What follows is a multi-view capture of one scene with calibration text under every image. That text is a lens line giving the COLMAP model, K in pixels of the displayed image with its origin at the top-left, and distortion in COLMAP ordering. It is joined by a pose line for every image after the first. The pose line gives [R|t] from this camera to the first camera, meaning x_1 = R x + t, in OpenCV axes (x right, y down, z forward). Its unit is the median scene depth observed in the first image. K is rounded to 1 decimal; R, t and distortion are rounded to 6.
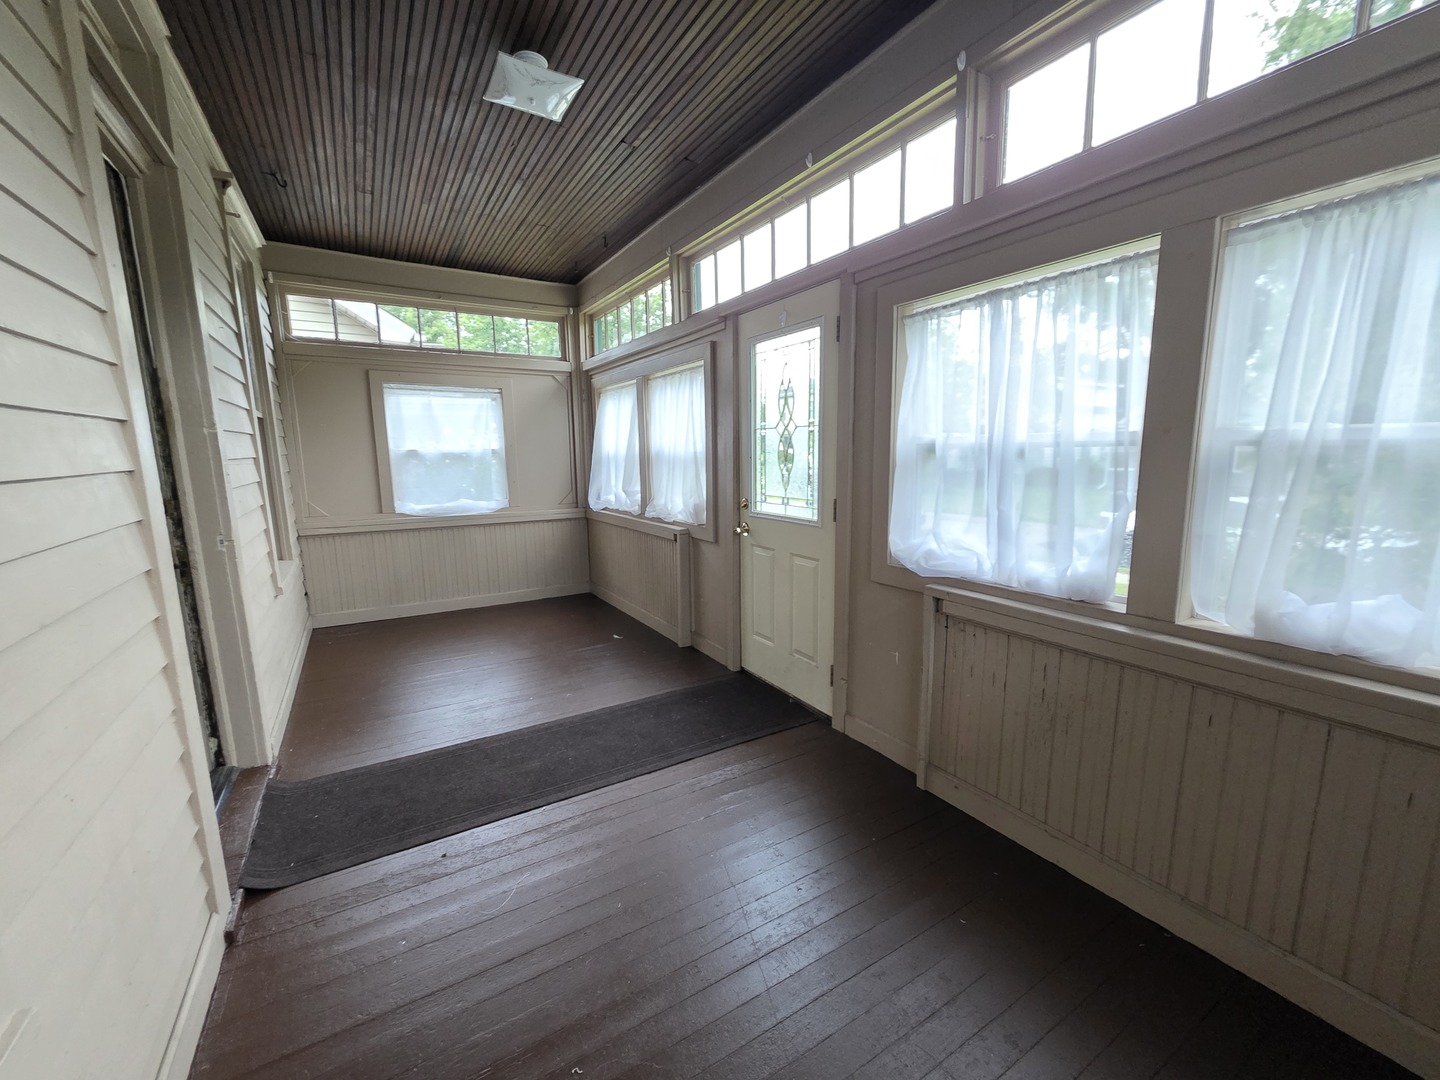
lens RADIAL K [[572.4, 0, 719.9], [0, 572.4, 544.9], [0, 0, 1]] dist [0.001827, 0.000097]
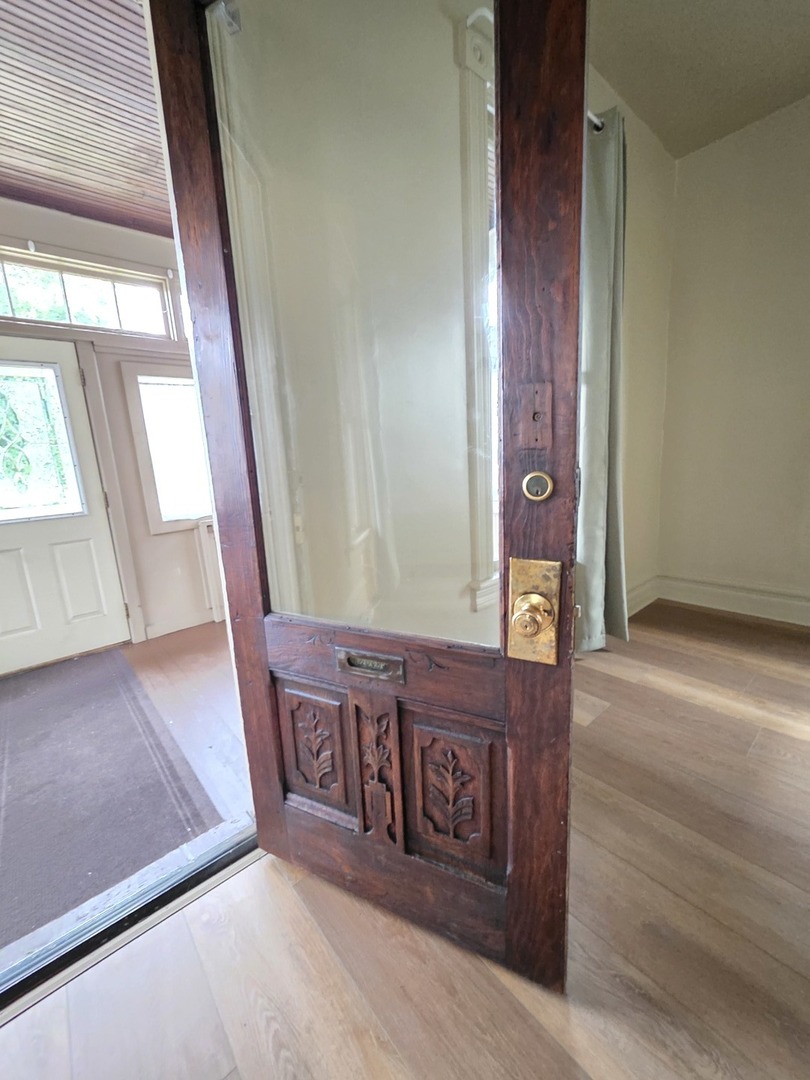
lens RADIAL K [[429.3, 0, 407.7], [0, 429.3, 540.1], [0, 0, 1]] dist [0.001827, 0.000097]
pose [[-0.149686, -0.172908, 0.973497, -1.015193], [0.205669, 0.957608, 0.201709, -0.024236], [-0.967106, 0.230411, -0.107779, 0.381119]]
